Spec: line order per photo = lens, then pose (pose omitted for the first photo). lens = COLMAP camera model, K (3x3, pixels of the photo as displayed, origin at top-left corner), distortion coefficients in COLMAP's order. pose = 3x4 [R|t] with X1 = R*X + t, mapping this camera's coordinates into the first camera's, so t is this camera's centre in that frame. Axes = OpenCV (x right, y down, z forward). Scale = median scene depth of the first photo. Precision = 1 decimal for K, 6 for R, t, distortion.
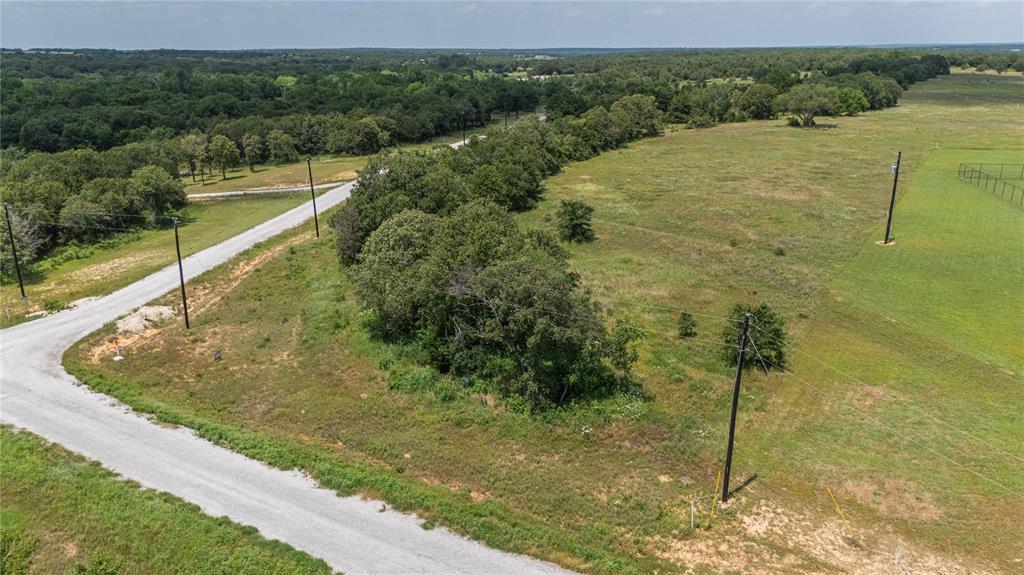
lens RADIAL K [[752.9, 0, 512.0], [0, 752.9, 287.5], [0, 0, 1]] dist [0.055888, -0.043493]
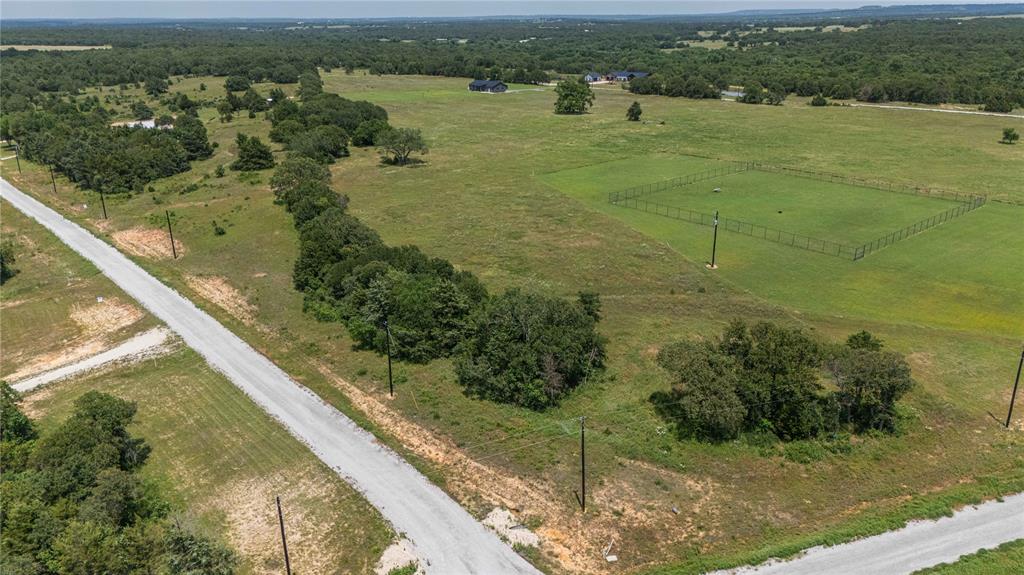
lens RADIAL K [[752.9, 0, 512.0], [0, 752.9, 287.5], [0, 0, 1]] dist [0.055888, -0.043493]
pose [[0.619197, -0.262840, 0.739939, -1.536446], [0.239596, 0.960619, 0.140731, -0.545056], [-0.747789, 0.090147, 0.657788, 0.431508]]
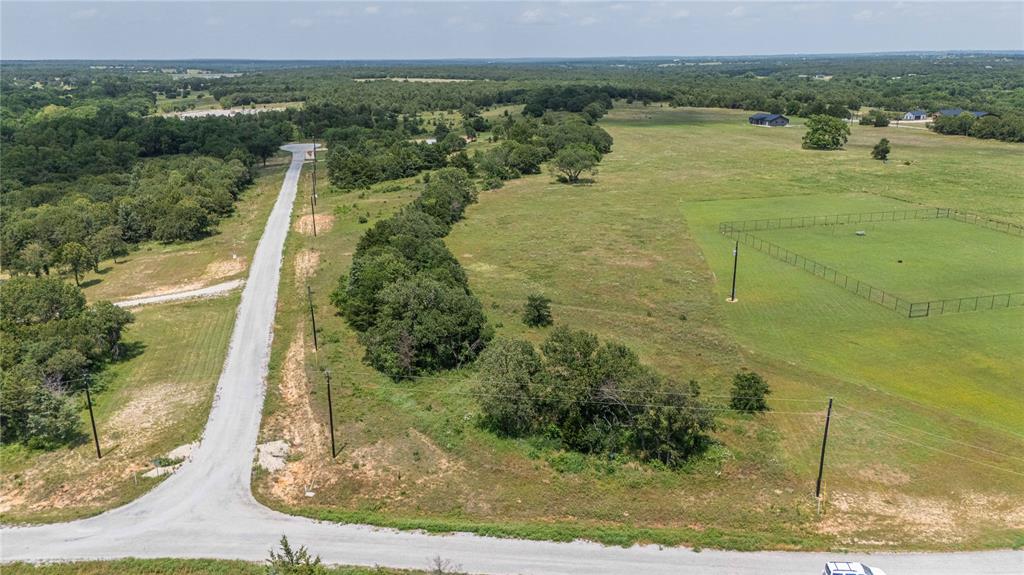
lens RADIAL K [[752.9, 0, 512.0], [0, 752.9, 287.5], [0, 0, 1]] dist [0.055888, -0.043493]
pose [[0.908646, -0.121323, 0.399554, -0.792125], [0.126516, 0.991873, 0.013462, -0.252392], [-0.397941, 0.038318, 0.916611, -0.312009]]
